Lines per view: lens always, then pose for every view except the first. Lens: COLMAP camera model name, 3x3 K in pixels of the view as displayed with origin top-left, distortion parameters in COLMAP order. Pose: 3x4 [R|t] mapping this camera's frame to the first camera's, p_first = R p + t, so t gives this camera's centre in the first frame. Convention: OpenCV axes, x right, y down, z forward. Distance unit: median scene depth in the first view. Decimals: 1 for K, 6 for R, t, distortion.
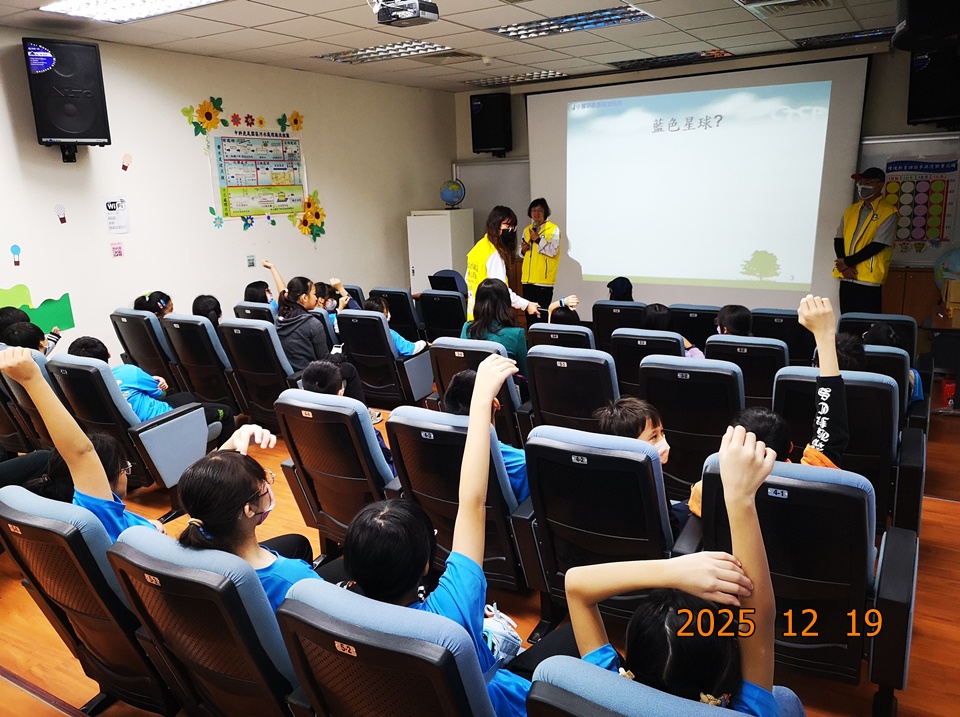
lens RADIAL K [[759.3, 0, 454.0], [0, 759.3, 388.9], [0, 0, 1]] dist [0.034976, -0.002913]
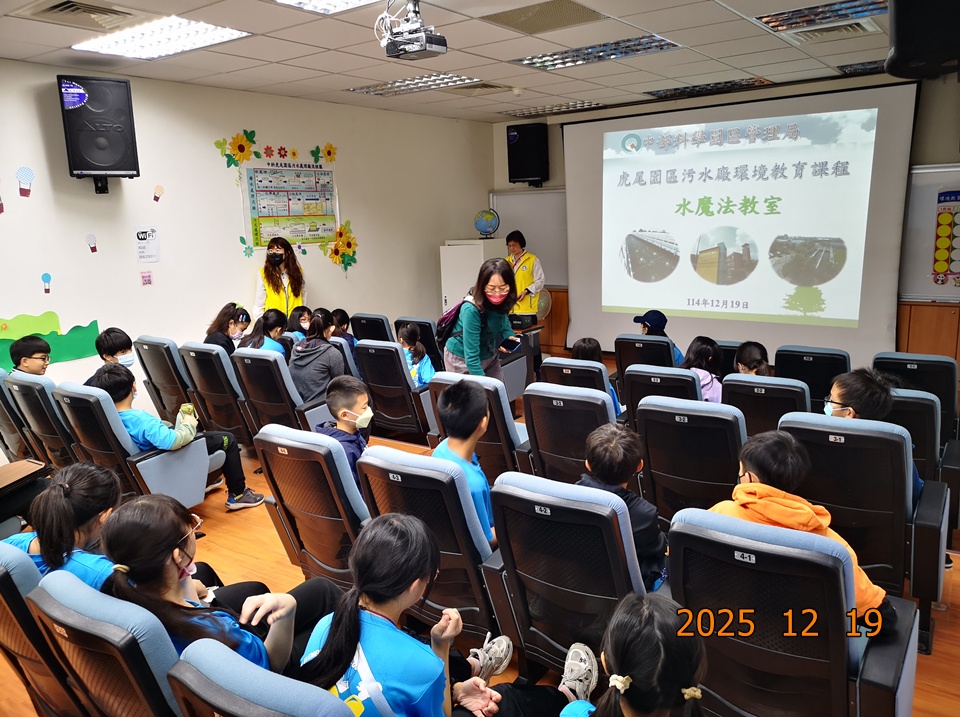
lens RADIAL K [[756.2, 0, 466.7], [0, 756.2, 384.9], [0, 0, 1]] dist [0.038260, 0.001073]
pose [[0.997064, 0.018281, -0.074352, 0.063312], [-0.021021, 0.999122, -0.036244, -0.011883], [0.073624, 0.037701, 0.996573, 0.024631]]
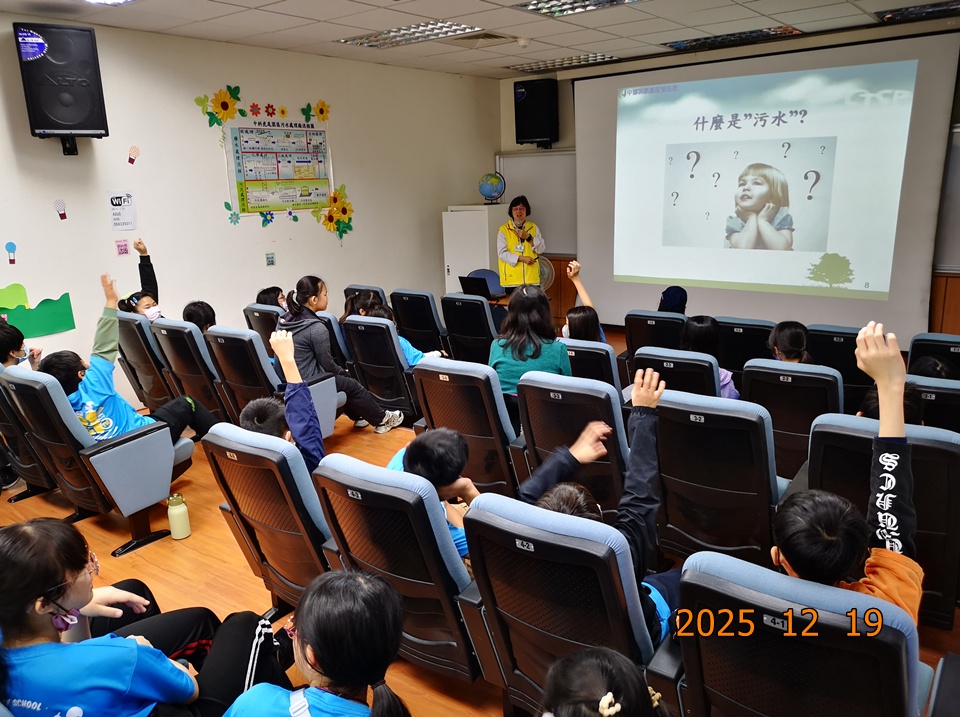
lens RADIAL K [[738.1, 0, 476.0], [0, 738.1, 382.1], [0, 0, 1]] dist [0.029707, -0.004028]
pose [[0.995928, 0.025163, -0.086572, 0.080853], [-0.024240, 0.999638, 0.011690, -0.036039], [0.086835, -0.009544, 0.996177, 0.116811]]
